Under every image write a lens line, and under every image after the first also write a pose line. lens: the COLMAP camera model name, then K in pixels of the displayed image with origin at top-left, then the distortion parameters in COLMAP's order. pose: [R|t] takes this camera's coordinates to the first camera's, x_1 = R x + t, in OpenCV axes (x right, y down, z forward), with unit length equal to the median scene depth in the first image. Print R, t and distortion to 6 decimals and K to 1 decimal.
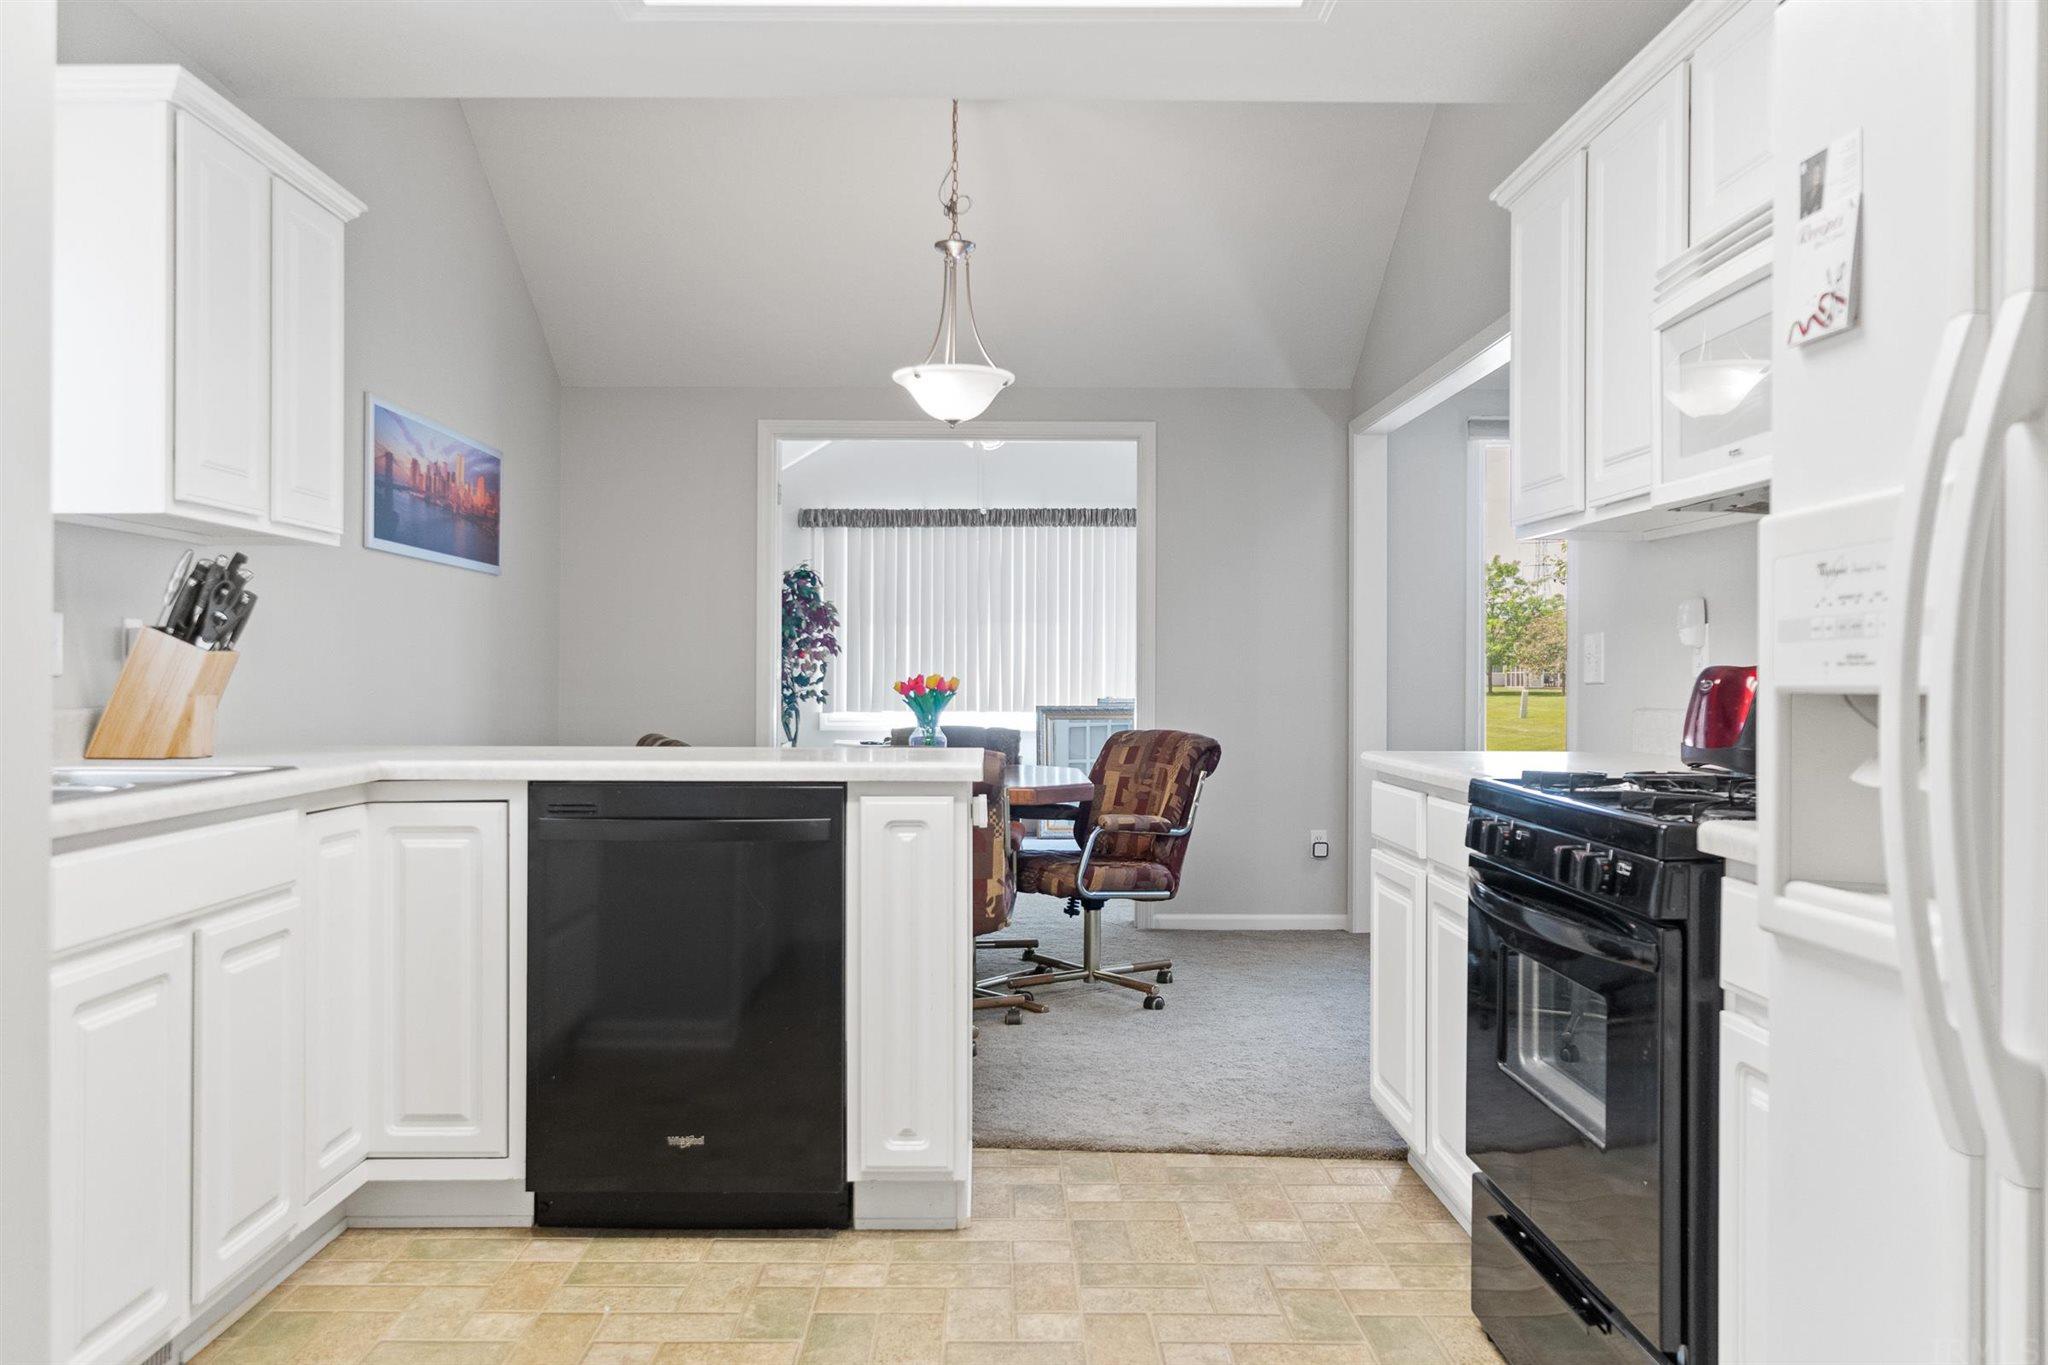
lens RADIAL K [[1629.5, 0, 1020.9], [0, 1629.5, 675.4], [0, 0, 1]] dist [0.000940, 0.001160]
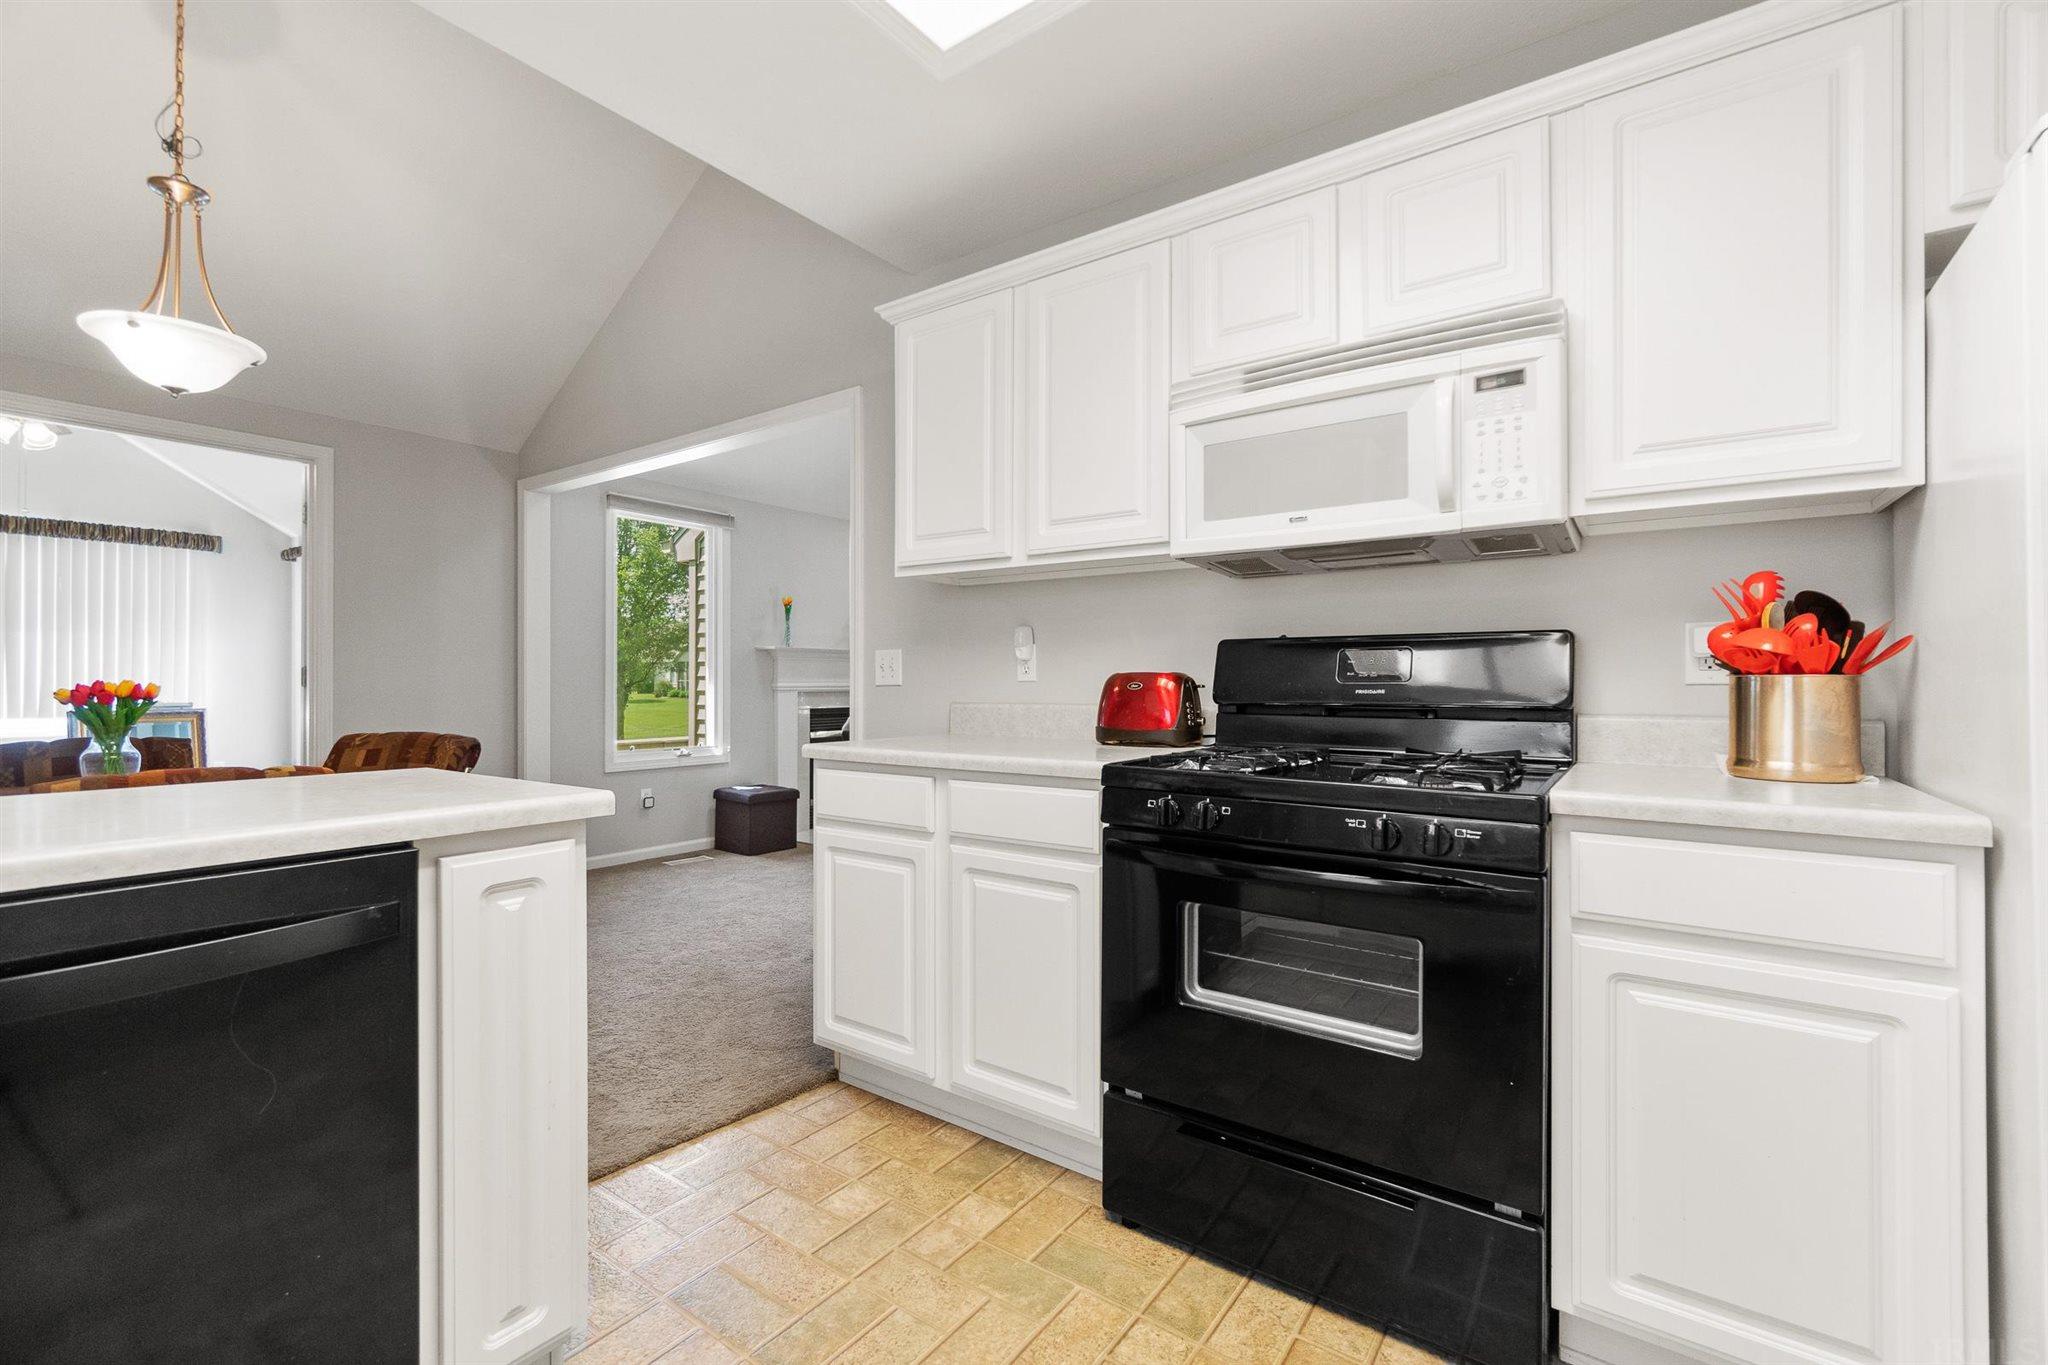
lens RADIAL K [[890.2, 0, 1023.9], [0, 890.2, 678.3], [0, 0, 1]] dist [-0.001768, -0.000418]
pose [[0.597518, -0.000728, 0.801855, -0.152259], [0.002706, 0.999996, -0.001108, 0.000061], [-0.801851, 0.002831, 0.597518, 0.353626]]
